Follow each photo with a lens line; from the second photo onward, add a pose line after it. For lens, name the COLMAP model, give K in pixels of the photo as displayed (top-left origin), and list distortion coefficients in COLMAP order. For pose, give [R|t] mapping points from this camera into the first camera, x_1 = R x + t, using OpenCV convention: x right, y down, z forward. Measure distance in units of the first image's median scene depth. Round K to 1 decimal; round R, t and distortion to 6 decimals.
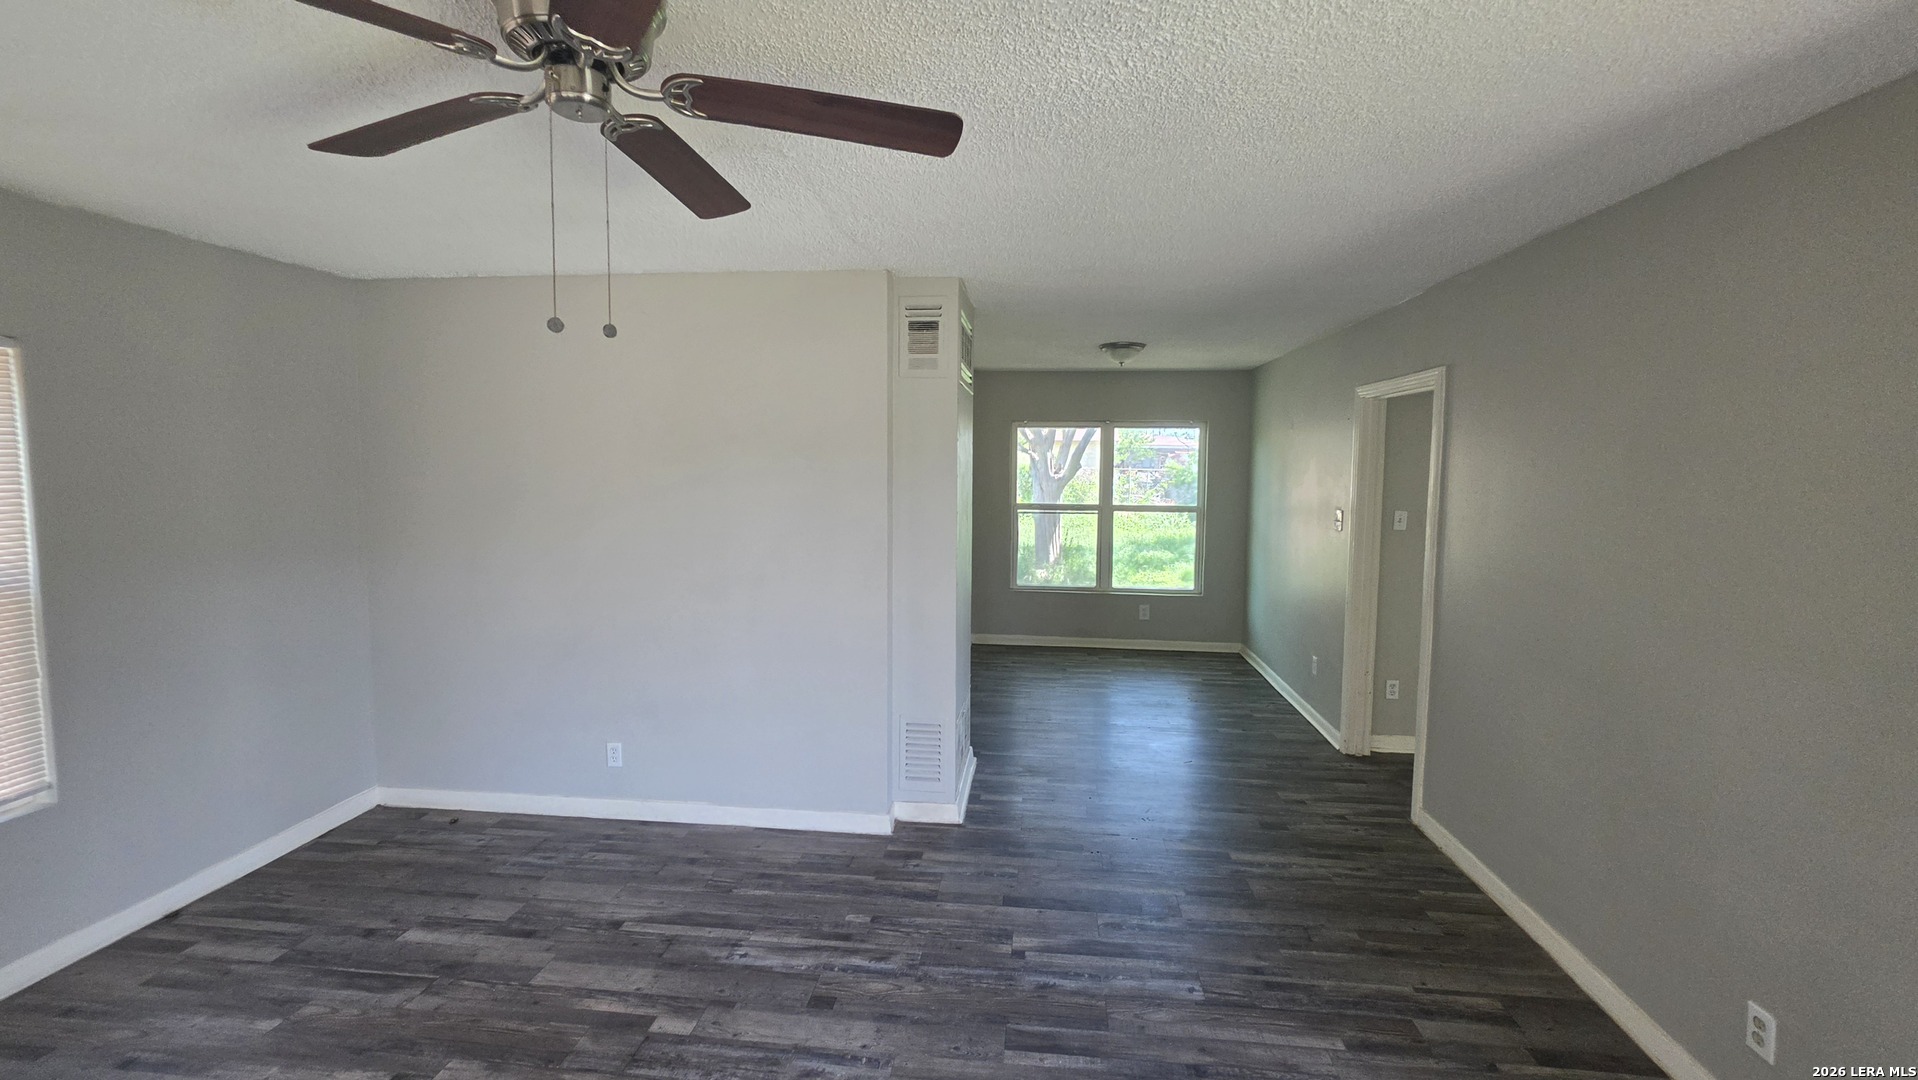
lens RADIAL K [[766.0, 0, 958.7], [0, 766.0, 532.1], [0, 0, 1]] dist [0.000218, 0.000018]
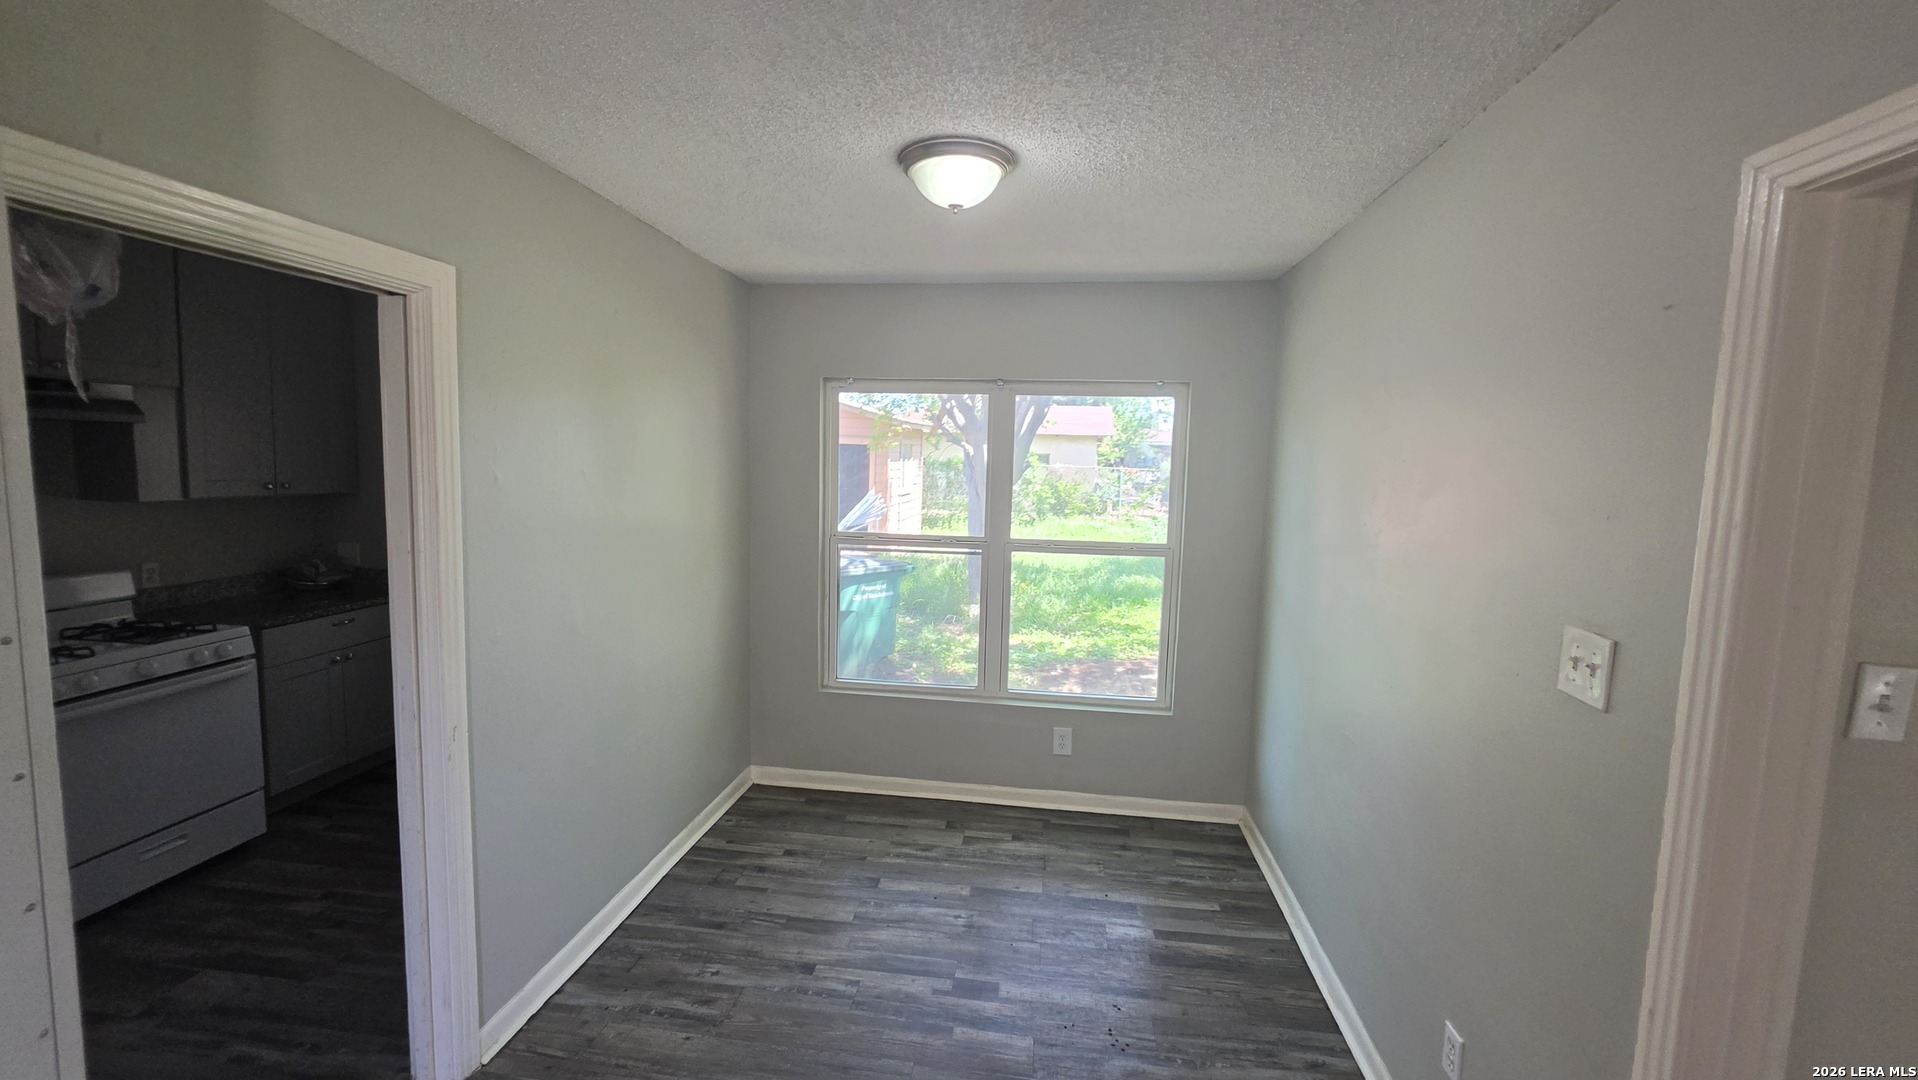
lens RADIAL K [[766.0, 0, 958.7], [0, 766.0, 532.1], [0, 0, 1]] dist [0.000218, 0.000018]
pose [[0.999733, 0.019300, -0.012733, 0.172650], [-0.019214, 0.999792, 0.006880, -0.042895], [0.012863, -0.006634, 0.999895, 0.462870]]
